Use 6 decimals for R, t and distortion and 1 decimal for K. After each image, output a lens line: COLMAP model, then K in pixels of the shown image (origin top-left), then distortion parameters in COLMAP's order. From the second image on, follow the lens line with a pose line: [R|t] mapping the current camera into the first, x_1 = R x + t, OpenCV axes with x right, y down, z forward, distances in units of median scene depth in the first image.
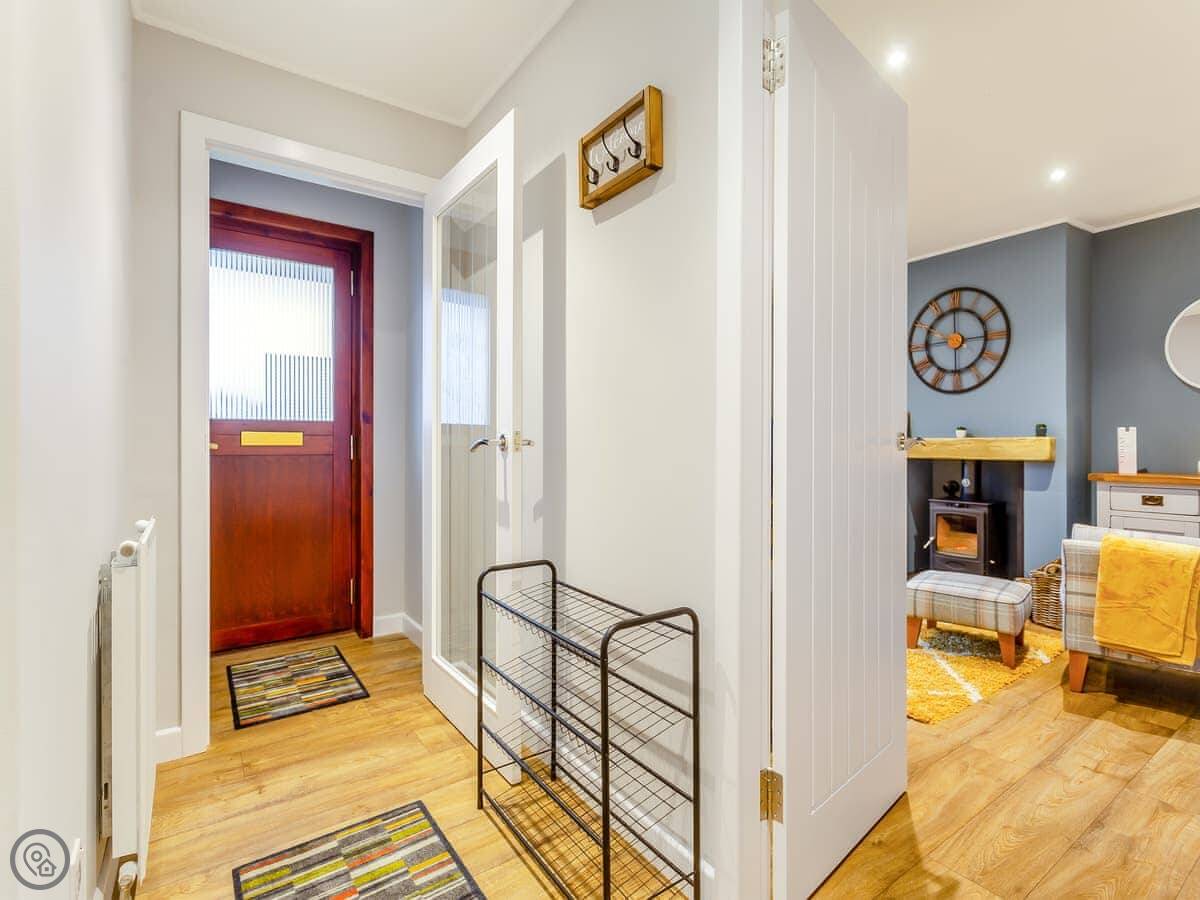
lens RADIAL K [[533.3, 0, 598.6], [0, 533.3, 442.2], [0, 0, 1]] dist [0.002950, 0.000332]
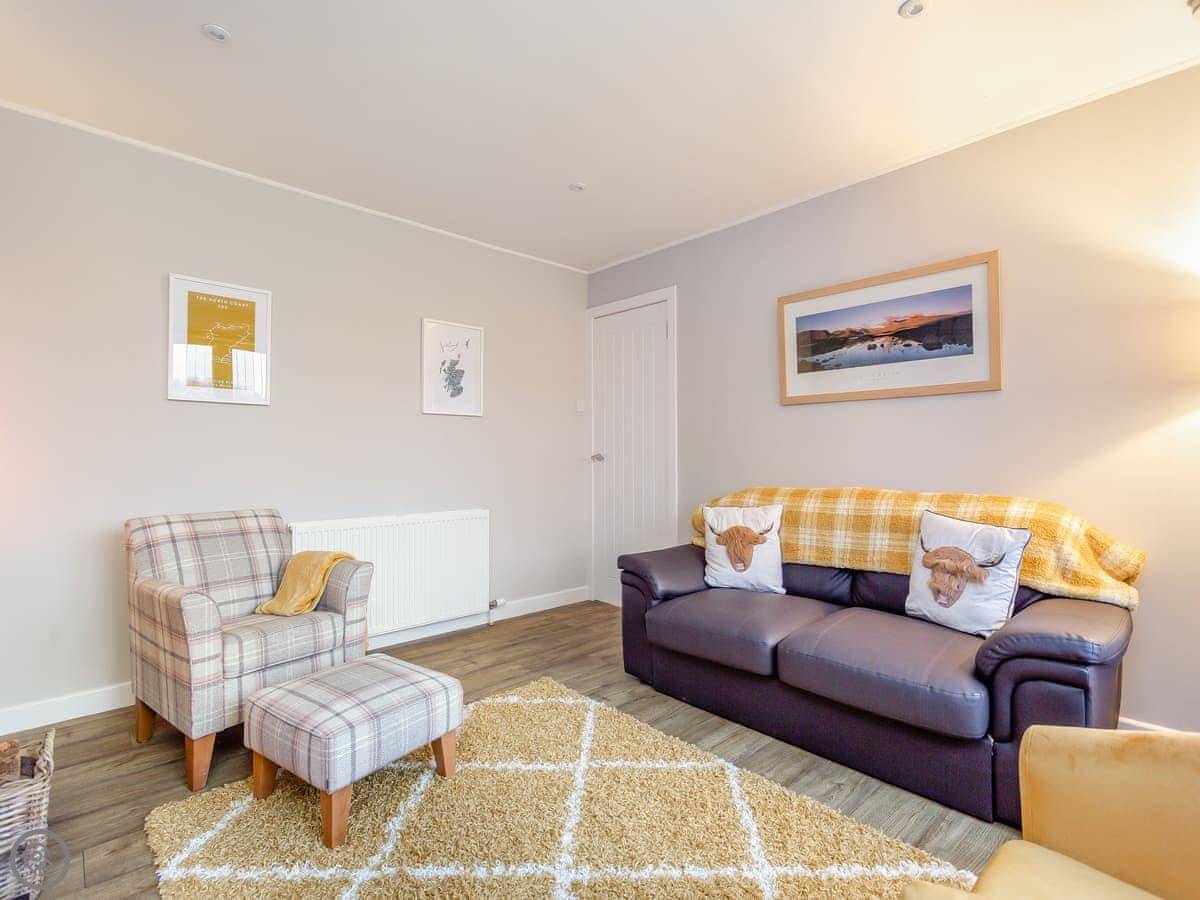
lens RADIAL K [[580.4, 0, 602.9], [0, 580.4, 440.9], [0, 0, 1]] dist [0.000716, 0.000503]
pose [[-0.982640, -0.010186, -0.185245, 0.401630], [-0.004575, 0.999518, -0.030694, -0.005088], [0.185468, -0.029314, -0.982213, 1.299742]]
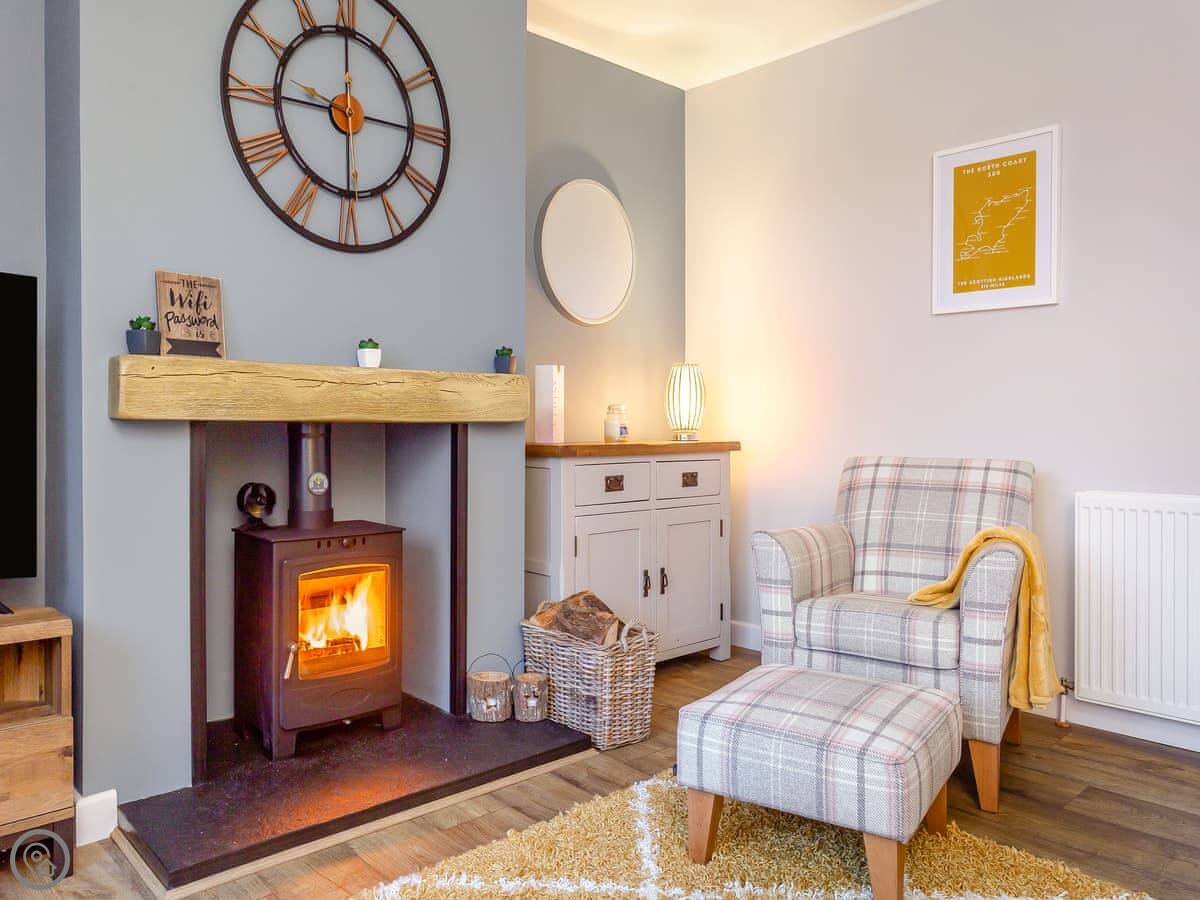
lens RADIAL K [[883.8, 0, 599.9], [0, 883.8, 424.7], [0, 0, 1]] dist [0.006012, -0.002227]
pose [[-0.173276, -0.002884, 0.984869, 0.017018], [-0.008352, 0.999964, 0.001458, 0.031506], [-0.984838, -0.007973, -0.173294, 0.972769]]
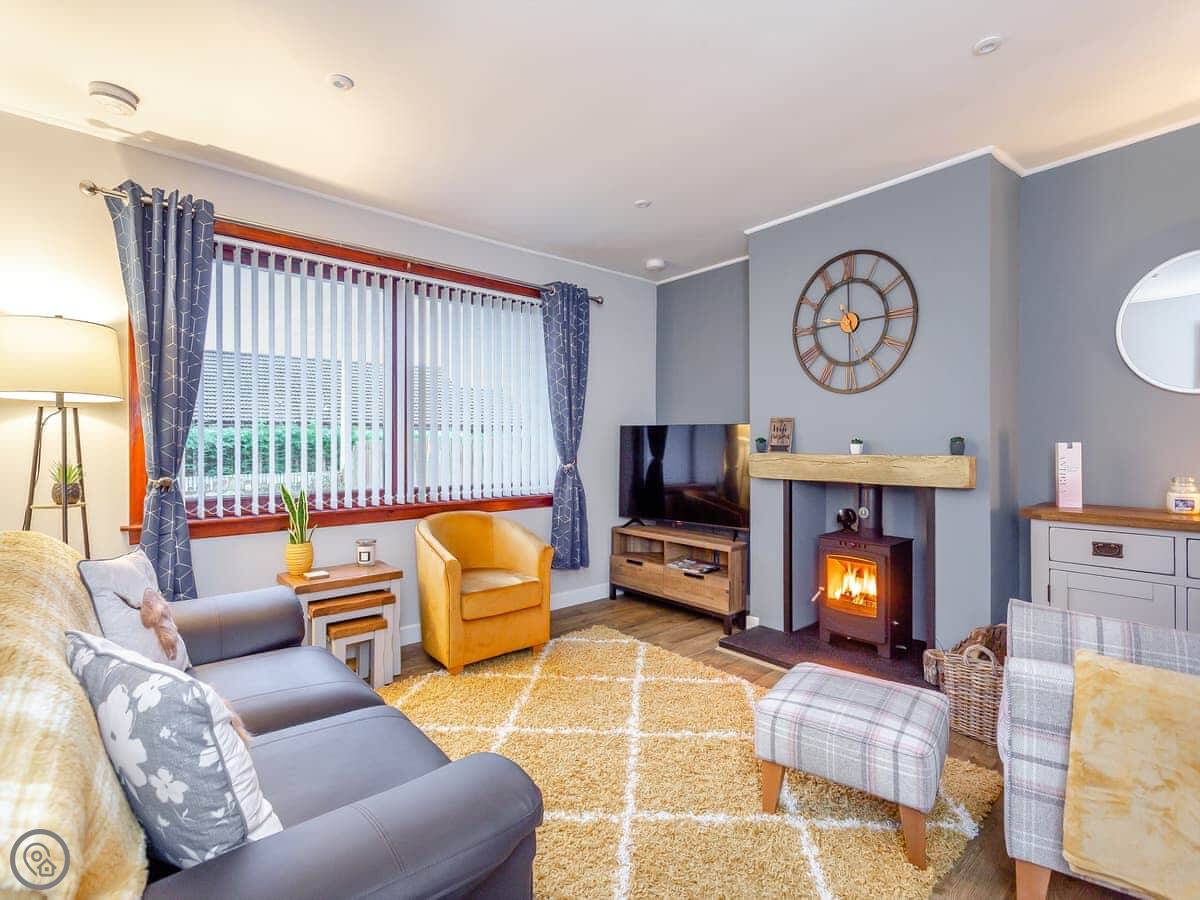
lens RADIAL K [[557.2, 0, 585.4], [0, 557.2, 443.2], [0, 0, 1]] dist [0.002145, 0.000306]
pose [[0.993057, -0.001958, 0.117614, 0.226900], [0.001983, 0.999998, -0.000096, -0.024658], [-0.117614, 0.000328, 0.993059, 0.293499]]
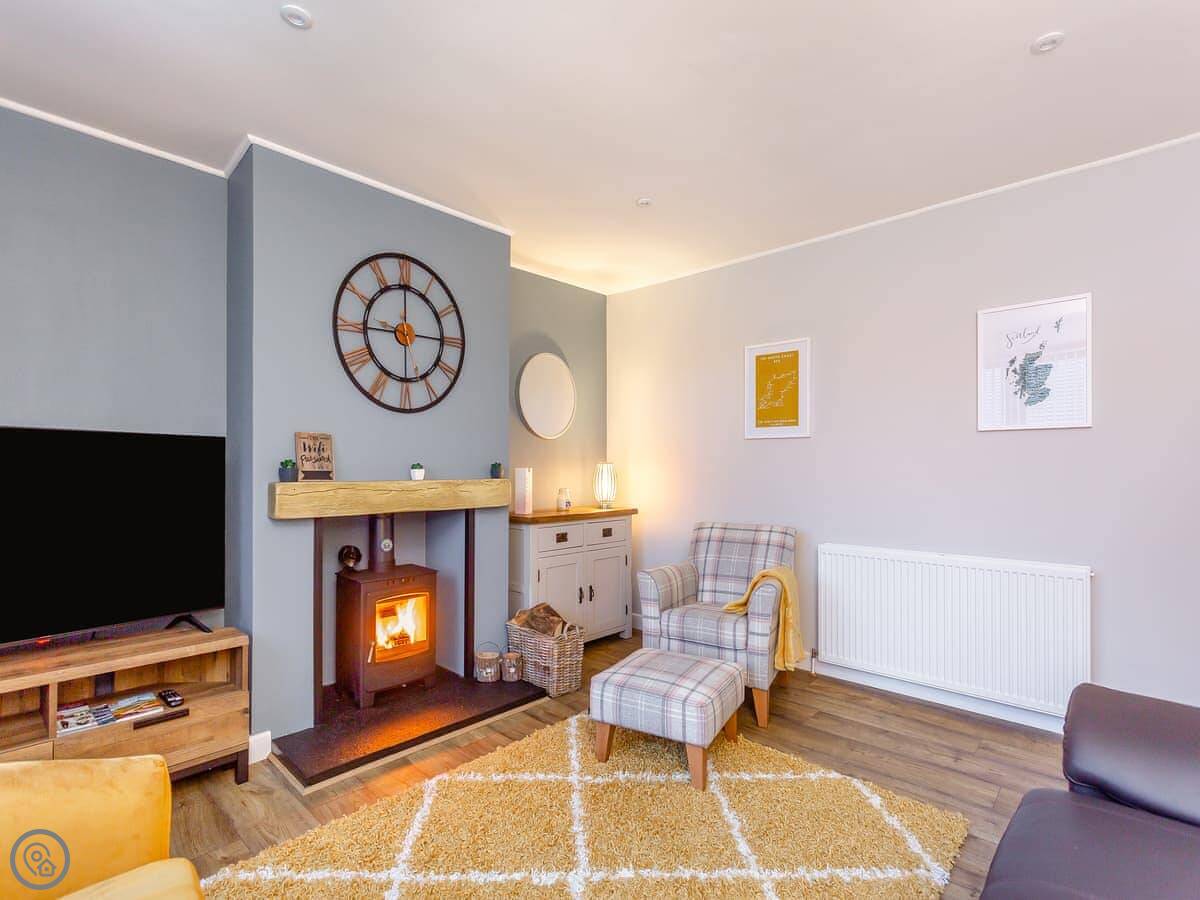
lens RADIAL K [[589.2, 0, 603.5], [0, 589.2, 456.1], [0, 0, 1]] dist [0.003378, 0.001269]
pose [[-0.238762, 0.009797, 0.971029, -0.102088], [-0.007723, 0.999898, -0.011988, -0.032204], [-0.971047, -0.010361, -0.238662, 0.977034]]
